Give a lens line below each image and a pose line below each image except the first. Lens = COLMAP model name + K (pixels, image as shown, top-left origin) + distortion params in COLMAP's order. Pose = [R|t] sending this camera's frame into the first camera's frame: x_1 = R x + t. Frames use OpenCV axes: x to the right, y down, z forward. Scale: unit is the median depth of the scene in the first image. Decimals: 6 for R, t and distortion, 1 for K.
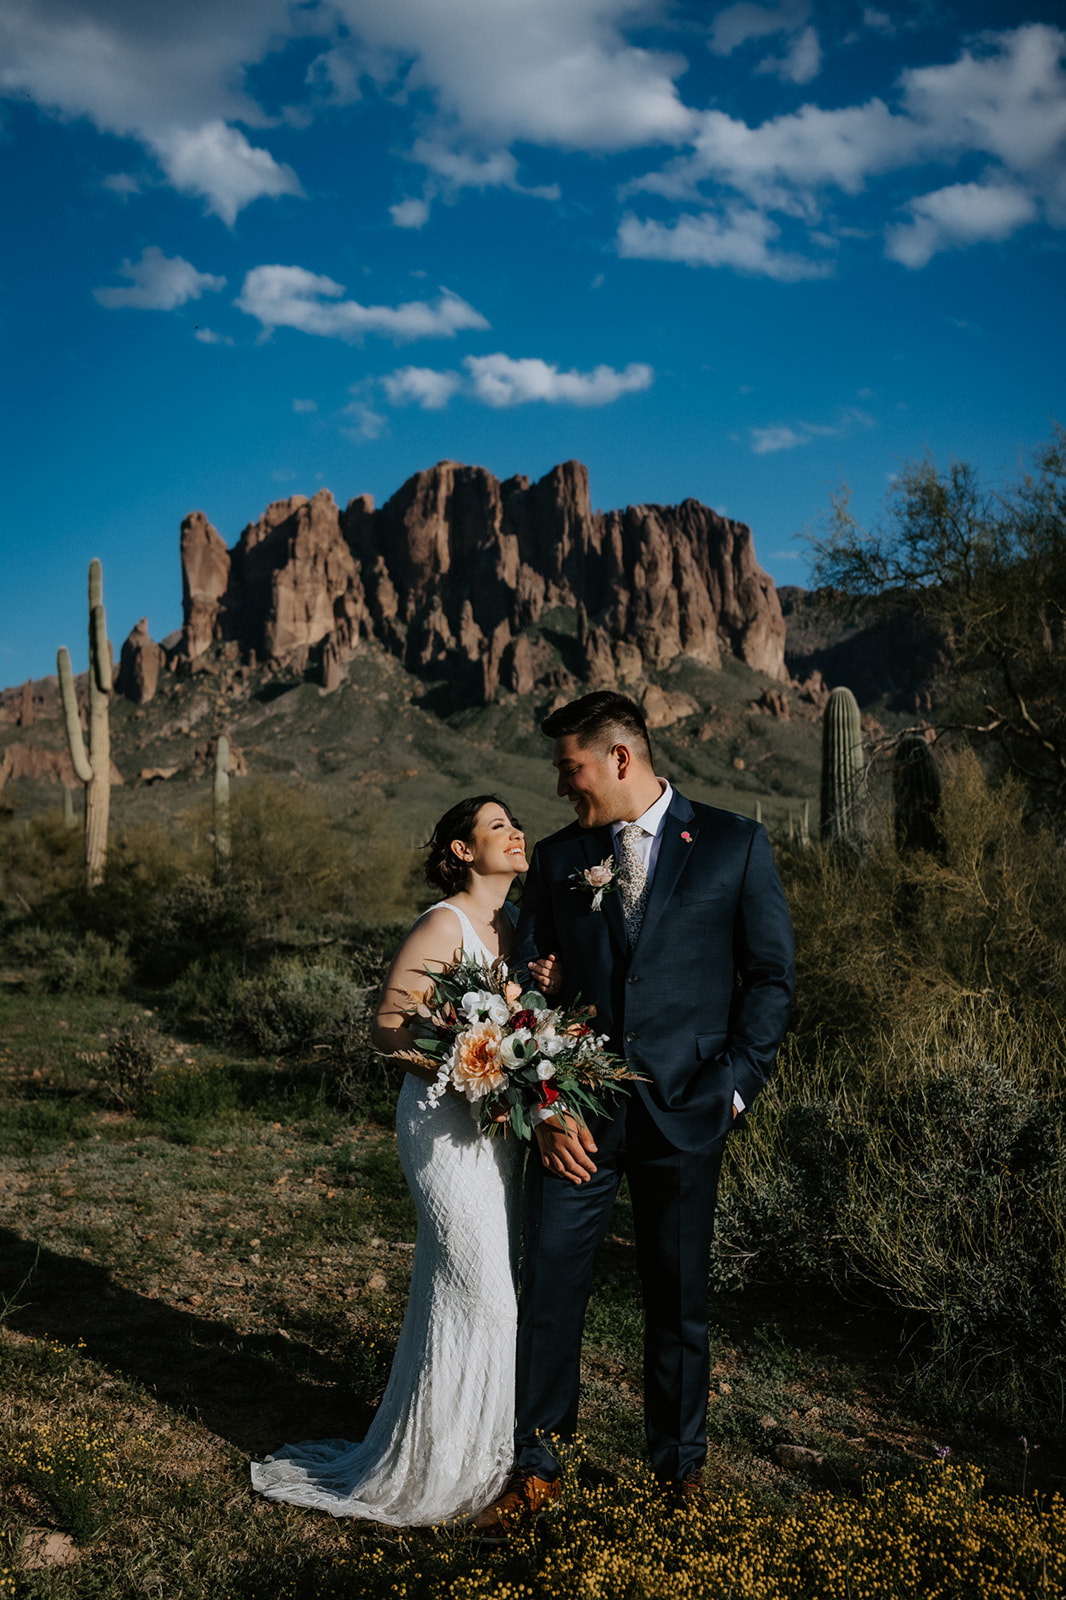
lens RADIAL K [[1515.4, 0, 506.4], [0, 1515.4, 837.7], [0, 0, 1]] dist [0.002404, 0.000000]
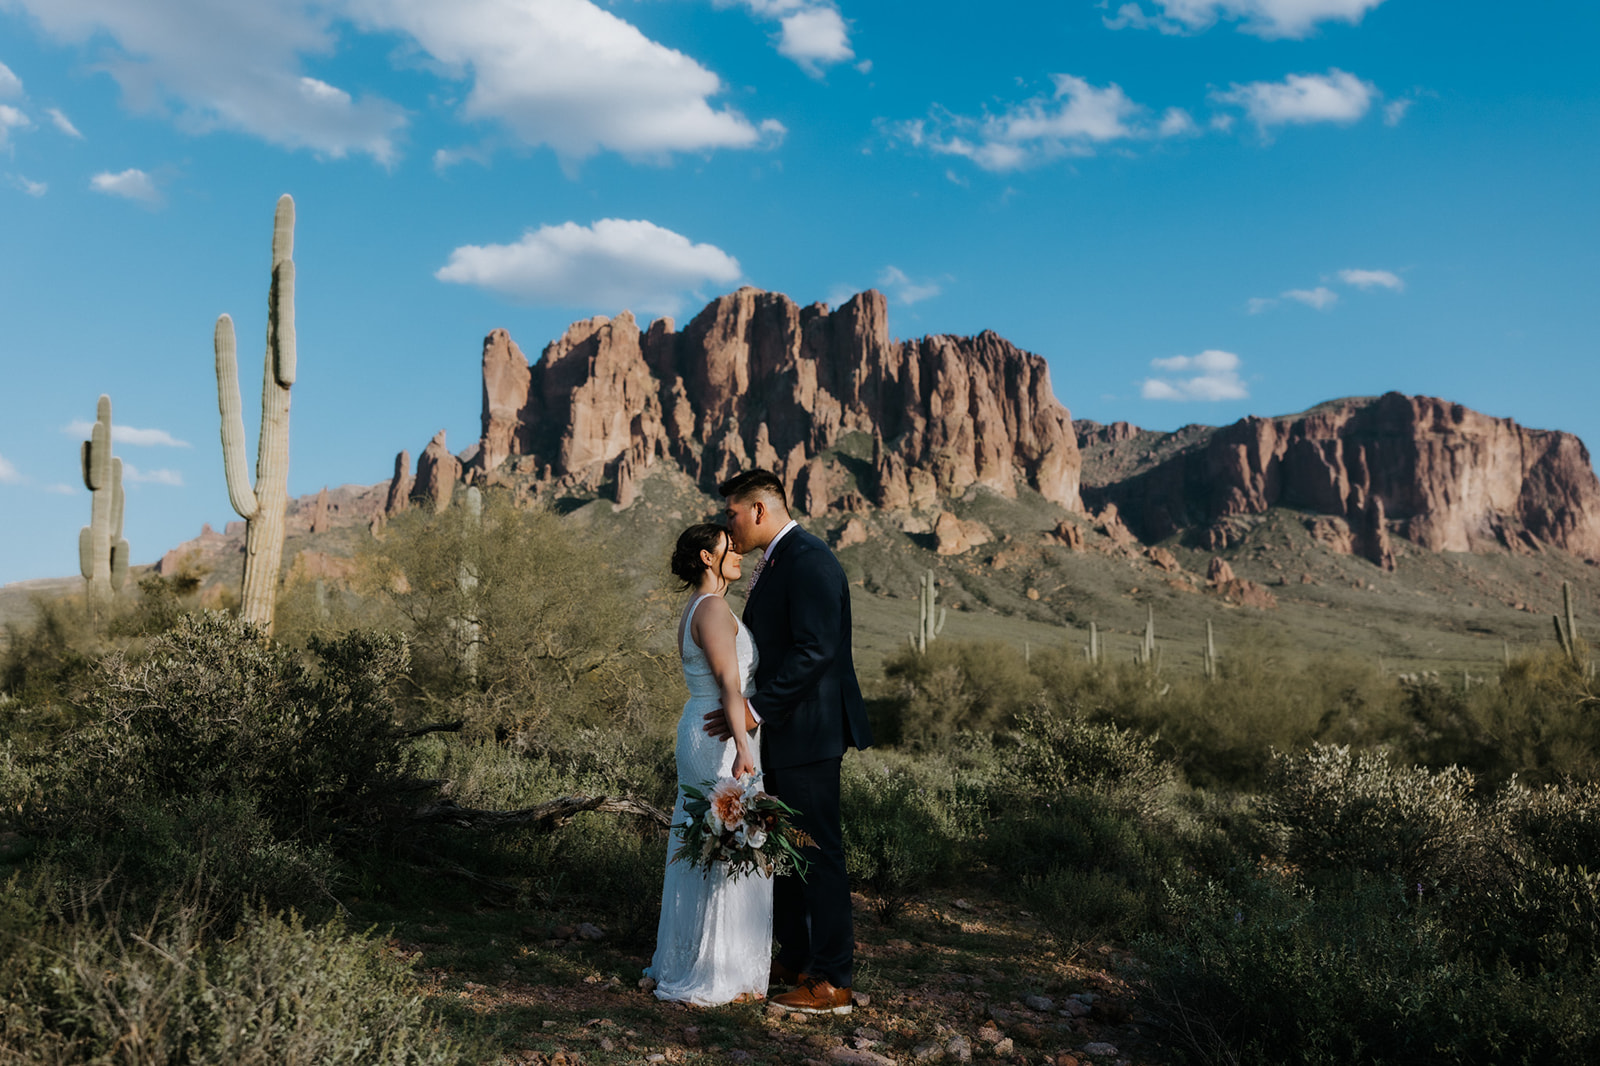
lens RADIAL K [[1515.4, 0, 770.8], [0, 1515.4, 497.0], [0, 0, 1]] dist [0.002404, 0.000000]
pose [[0.999302, 0.032368, -0.018632, -0.000707], [-0.034190, 0.993606, -0.107600, 0.000347], [0.015030, 0.108162, 0.994020, 0.006726]]
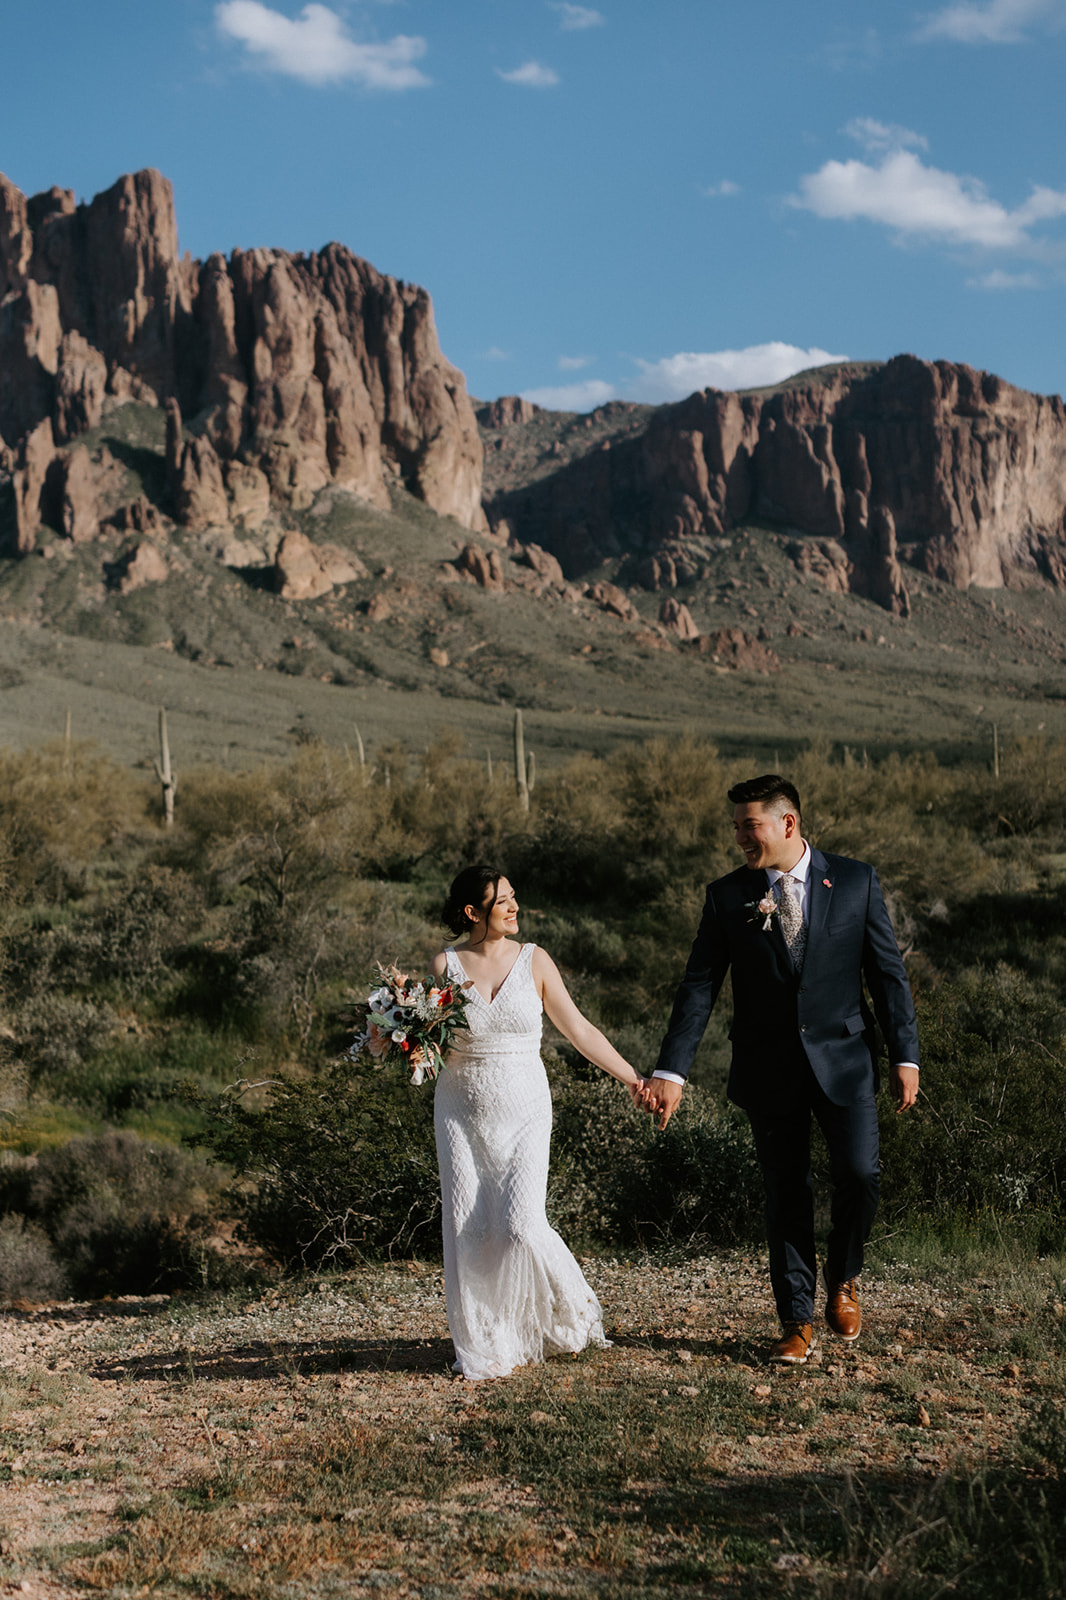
lens RADIAL K [[2290.0, 0, 540.3], [0, 2290.0, 822.0], [0, 0, 1]] dist [0.022161, 0.000000]
pose [[0.969788, -0.002079, 0.243939, -0.032410], [-0.002783, 0.999804, 0.019586, 0.001344], [-0.243932, -0.019673, 0.969593, 0.037311]]
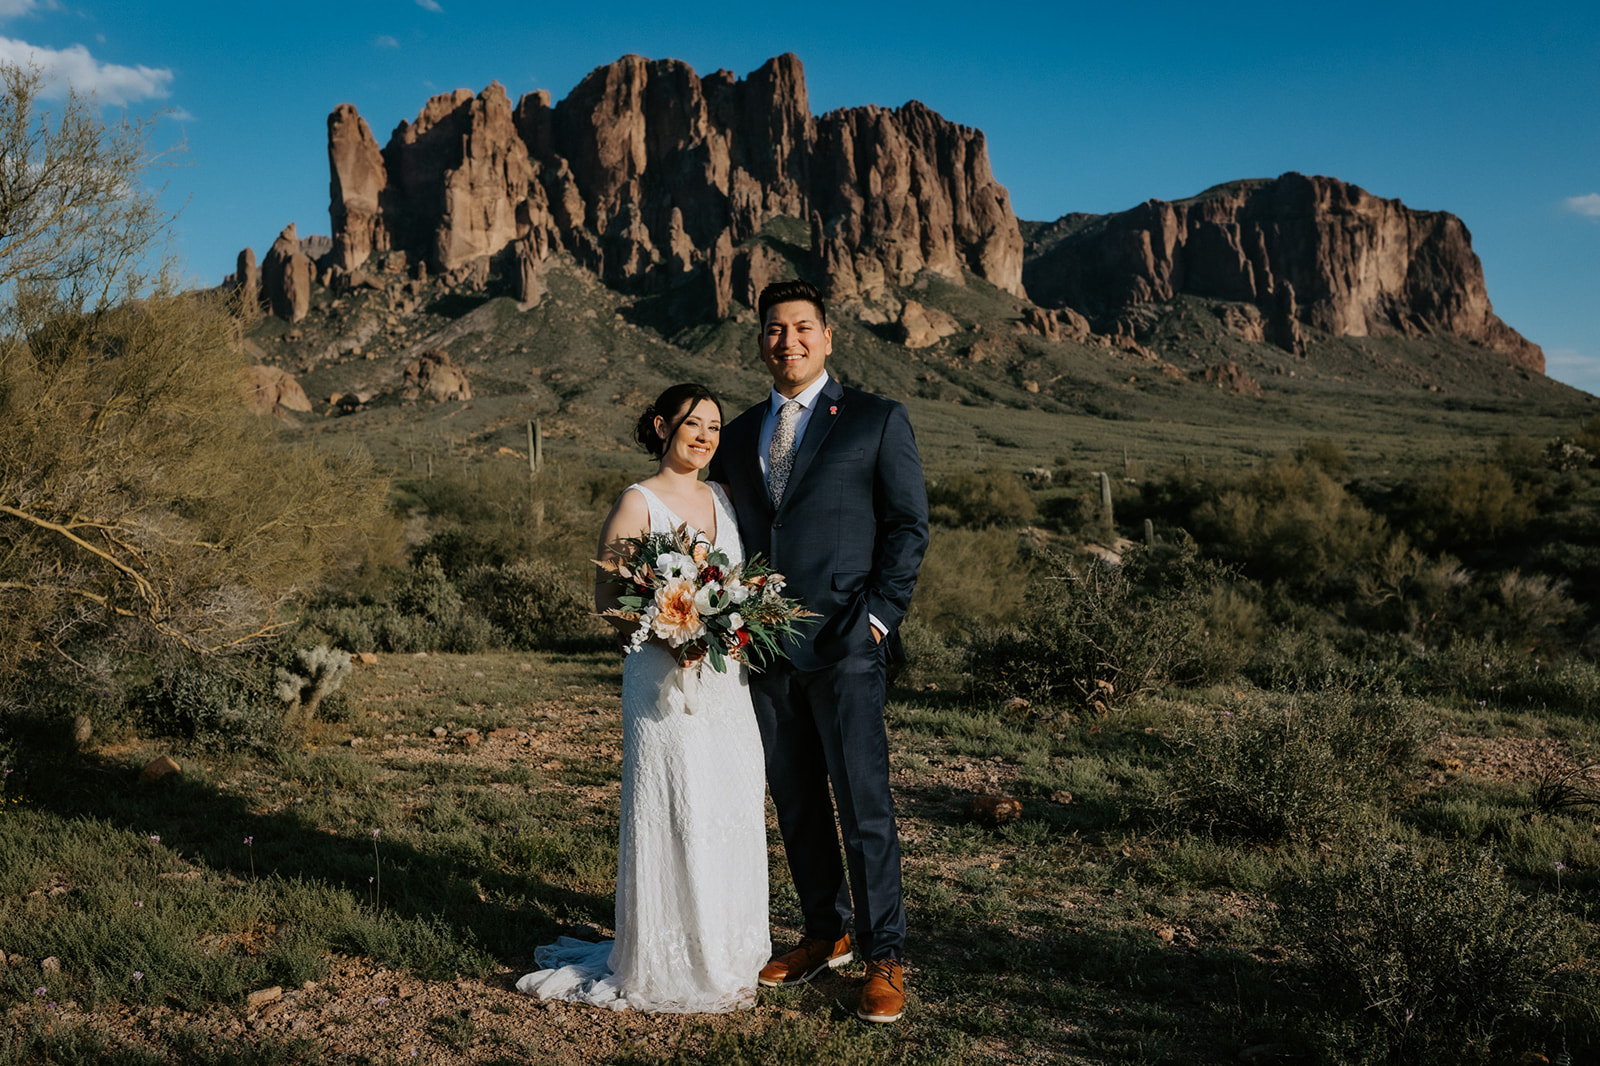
lens RADIAL K [[1515.4, 0, 796.1], [0, 1515.4, 524.5], [0, 0, 1]] dist [0.002404, 0.000000]
pose [[0.989569, -0.012167, 0.143542, -0.086857], [0.007929, 0.999517, 0.030060, 0.003396], [-0.143838, -0.028608, 0.989188, 0.105448]]
